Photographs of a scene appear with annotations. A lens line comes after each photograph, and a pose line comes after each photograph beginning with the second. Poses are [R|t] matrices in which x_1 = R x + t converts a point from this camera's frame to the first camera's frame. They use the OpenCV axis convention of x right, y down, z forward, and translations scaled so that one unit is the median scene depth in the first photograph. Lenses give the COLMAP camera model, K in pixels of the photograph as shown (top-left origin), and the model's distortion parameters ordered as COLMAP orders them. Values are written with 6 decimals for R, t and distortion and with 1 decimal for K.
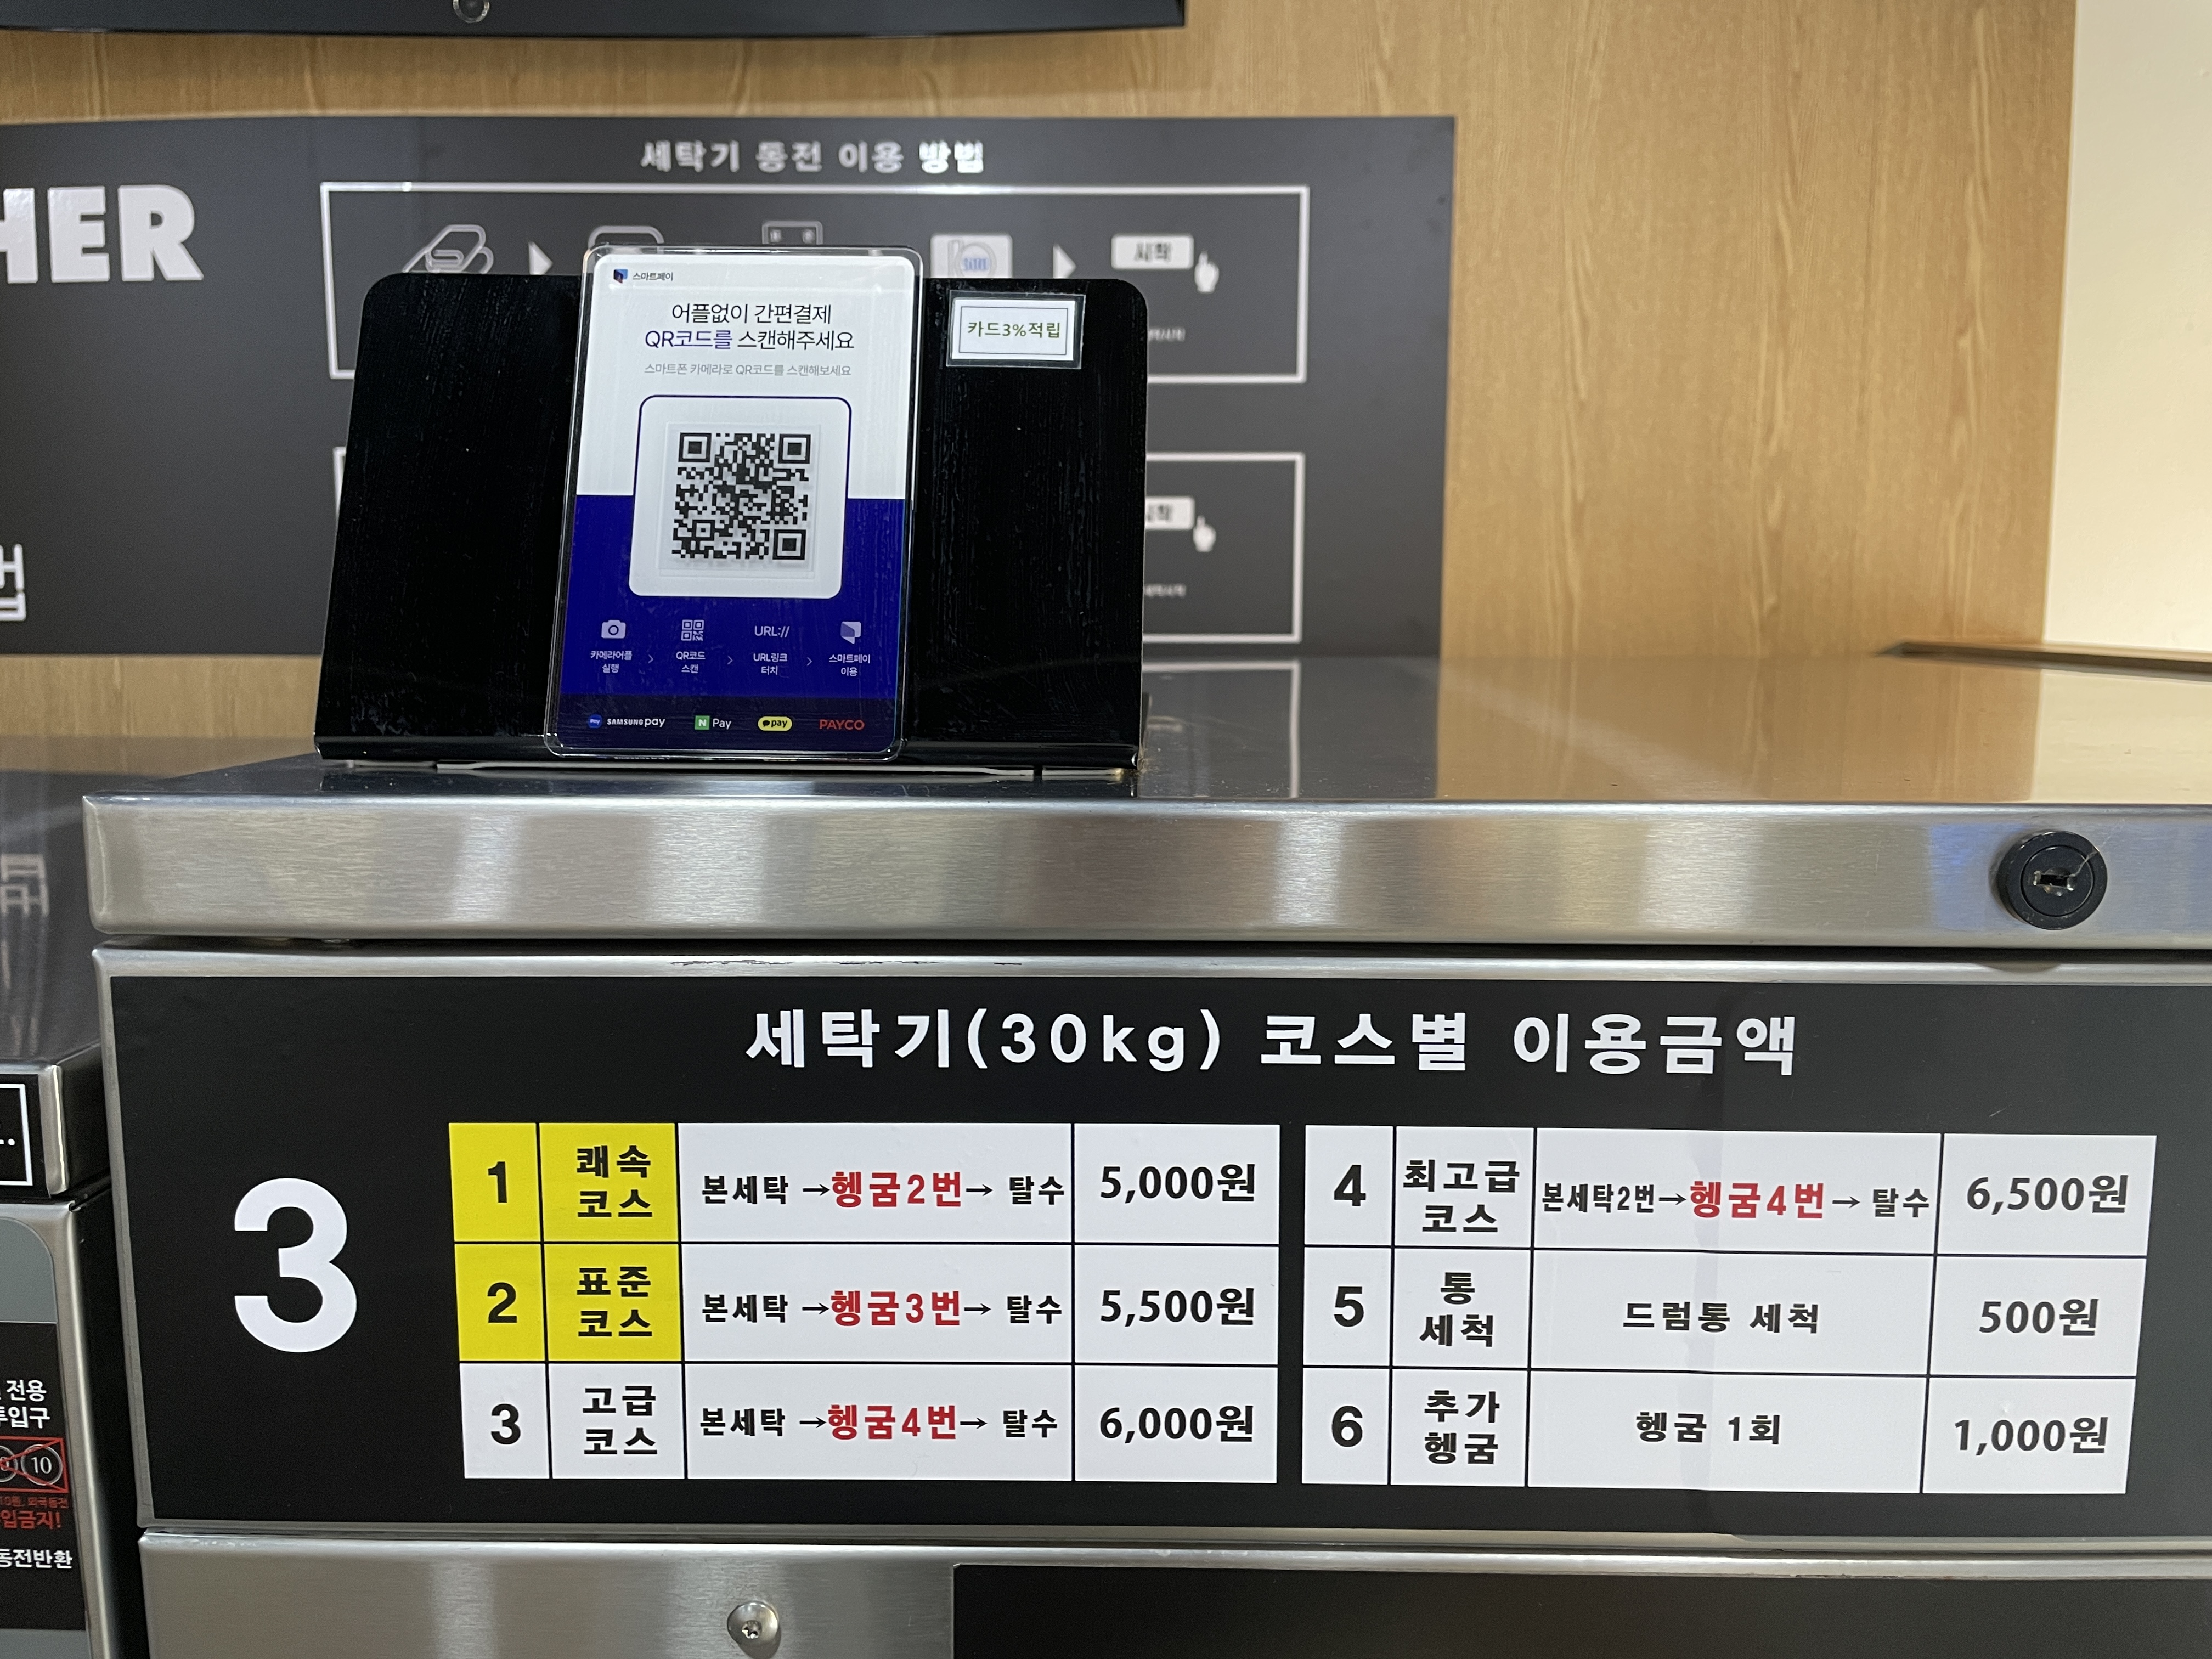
lens RADIAL K [[1679.9, 0, 1133.5], [0, 1679.9, 831.3], [0, 0, 1]] dist [0.073784, -0.104055]
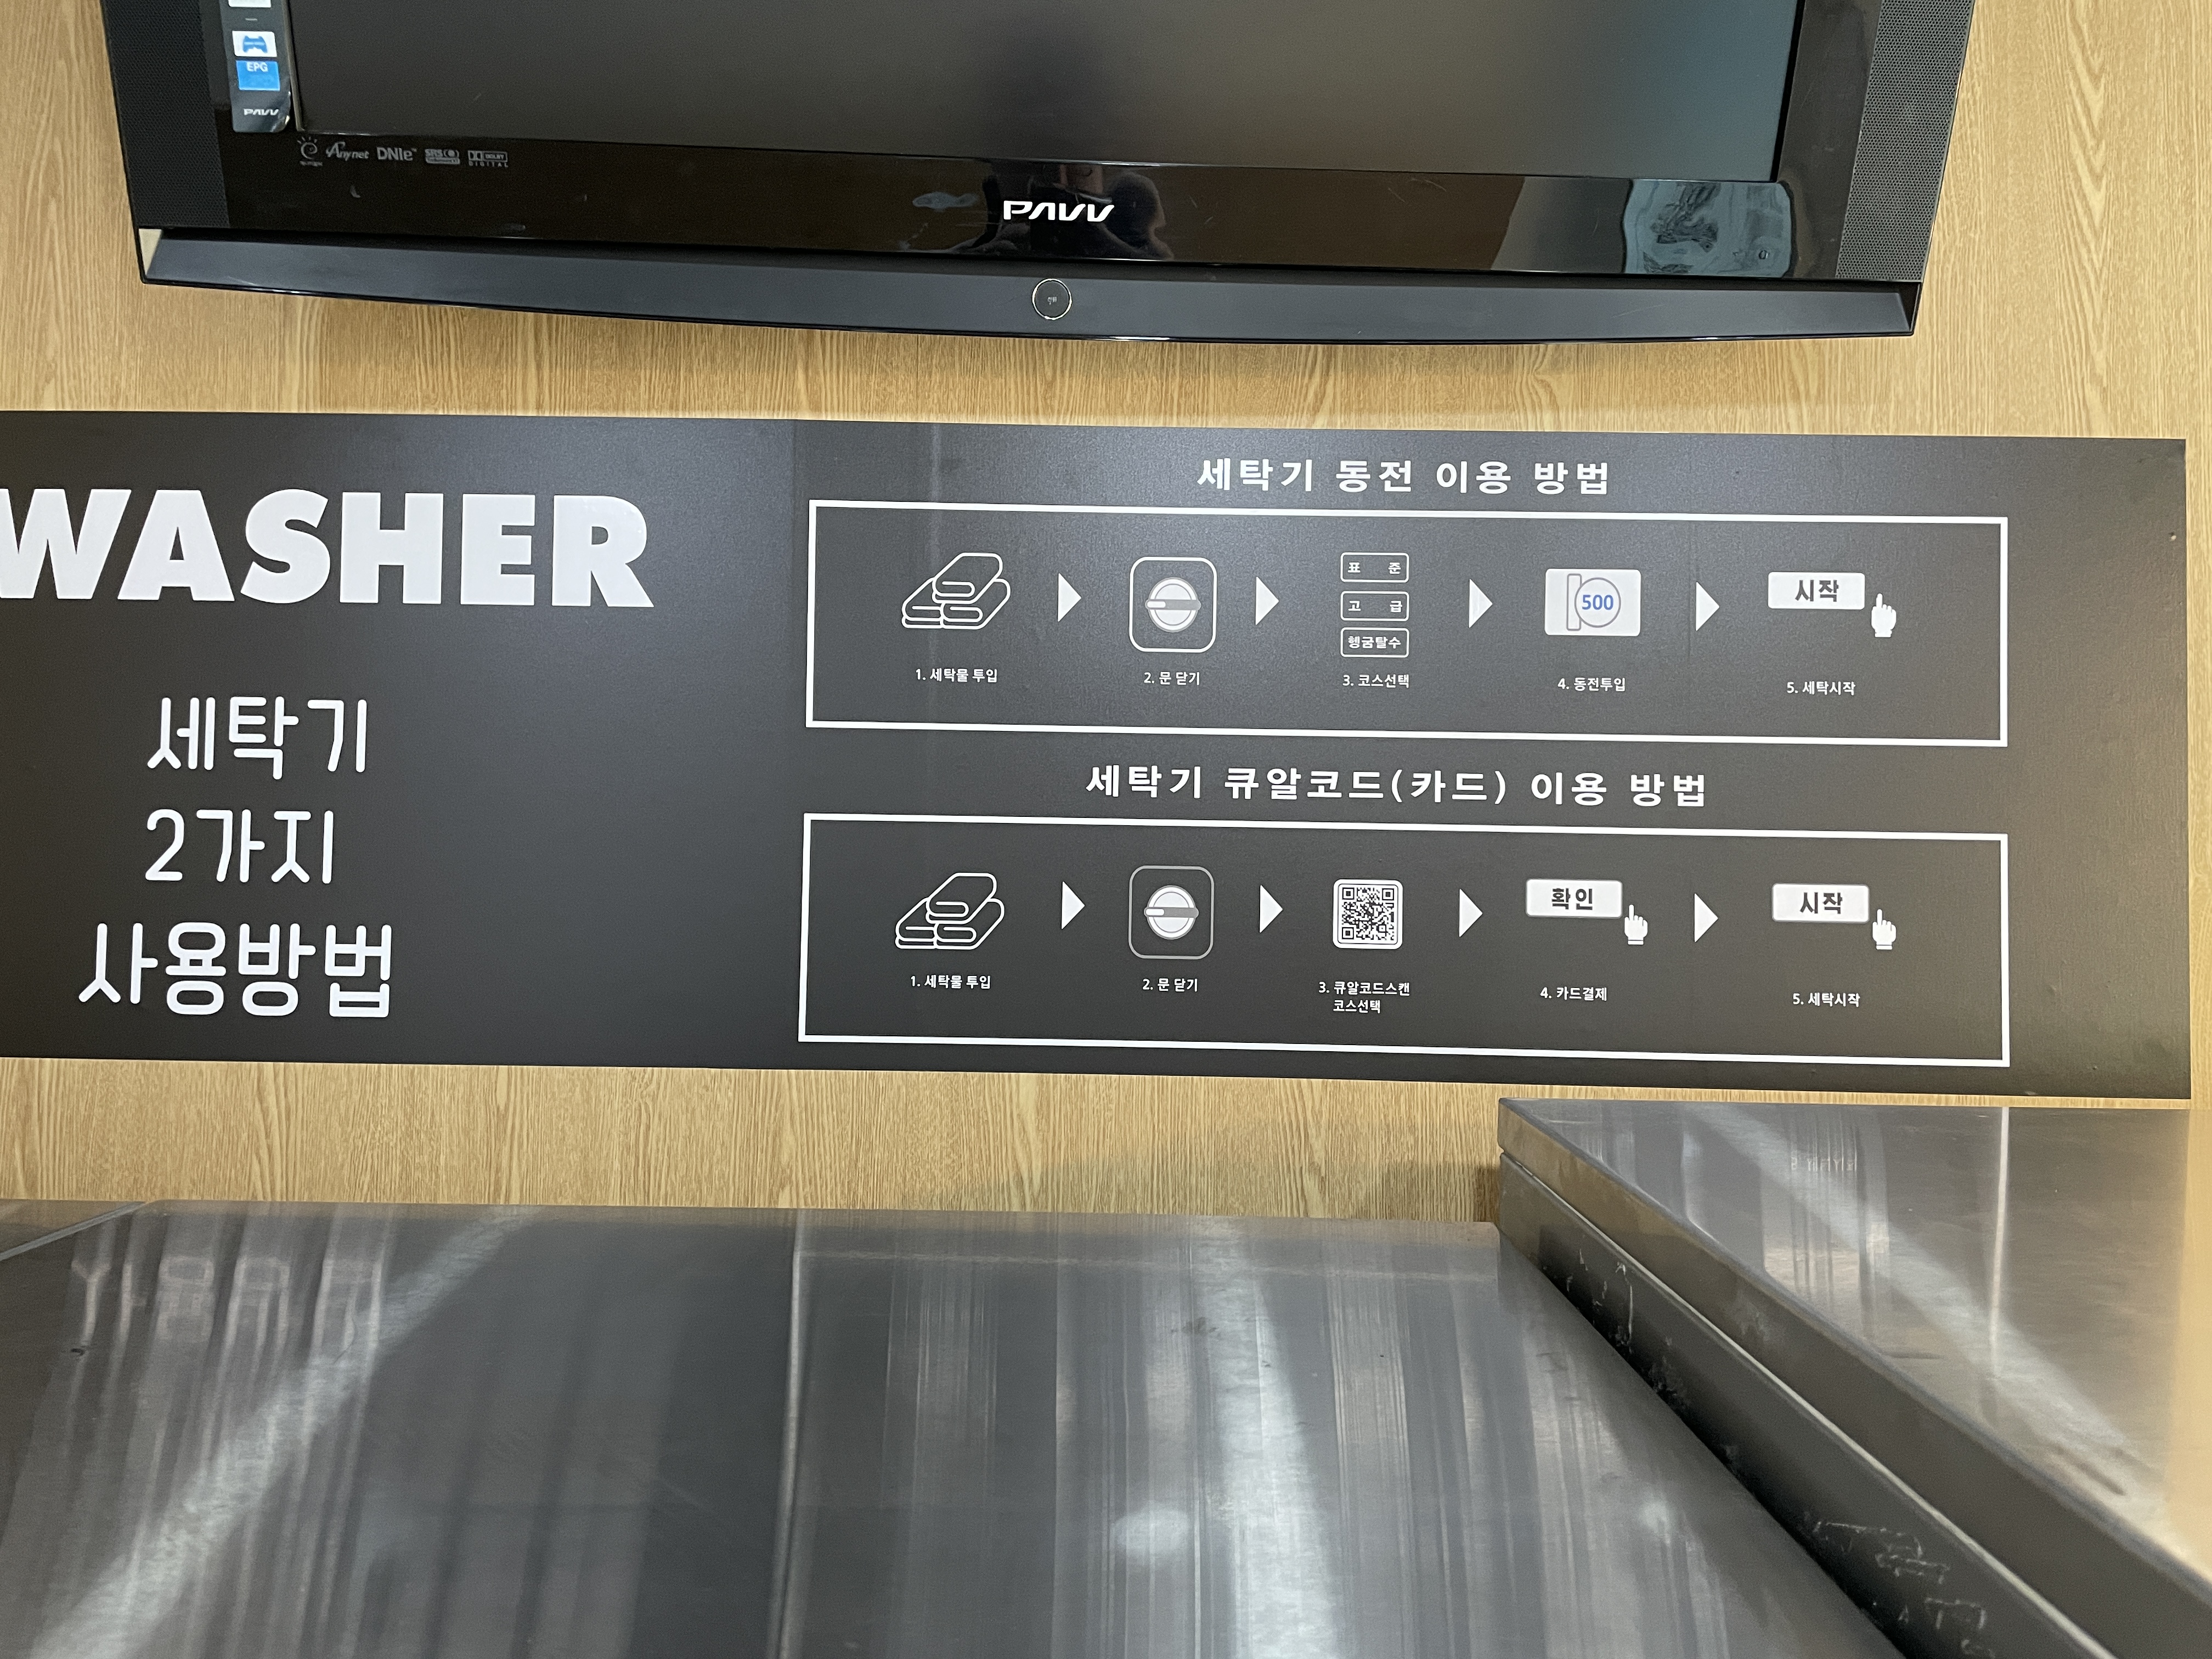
lens RADIAL K [[1679.9, 0, 1144.4], [0, 1679.9, 837.9], [0, 0, 1]] dist [0.073784, -0.104055]
pose [[0.999843, 0.014098, 0.010759, -0.323312], [-0.012418, 0.989672, -0.142809, -0.103297], [-0.012661, 0.142653, 0.989692, 0.210569]]
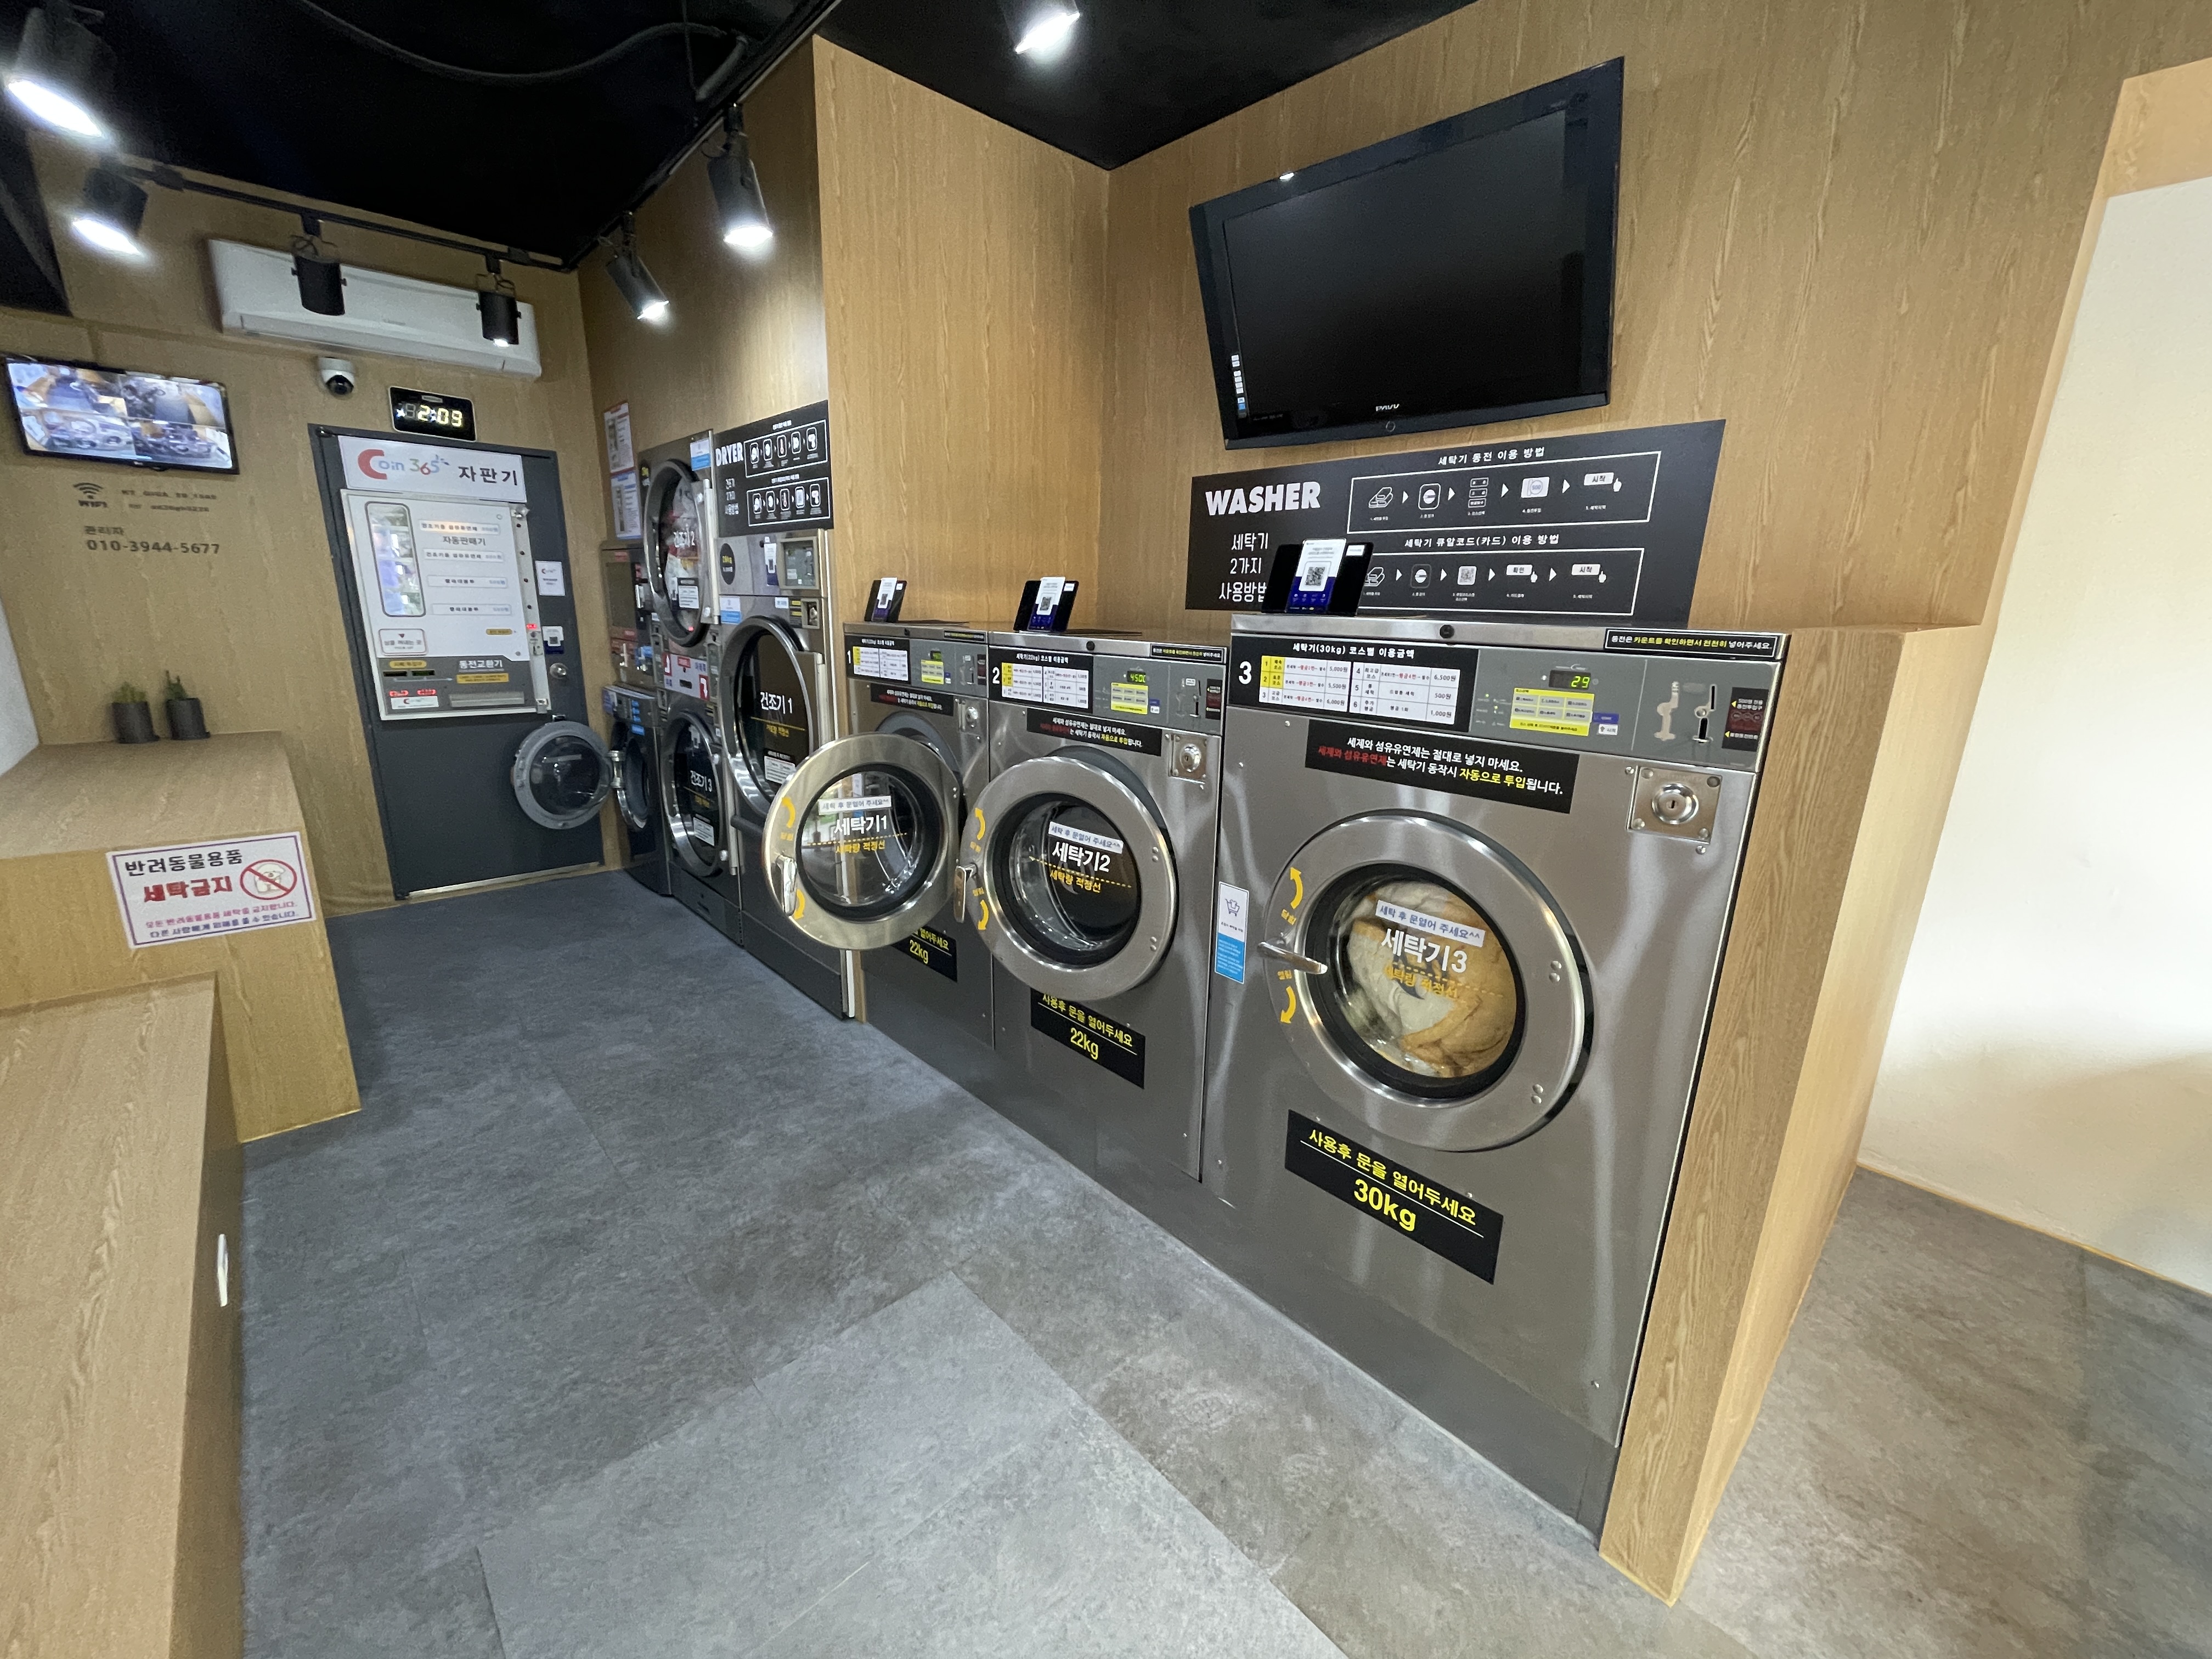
lens RADIAL K [[891.0, 0, 1114.4], [0, 891.0, 830.8], [0, 0, 1]] dist [-0.003625, 0.000099]
pose [[0.700772, 0.191695, -0.687148, 0.601254], [-0.116073, 0.981024, 0.155304, 0.112993], [0.703879, -0.029074, 0.709724, -0.700861]]
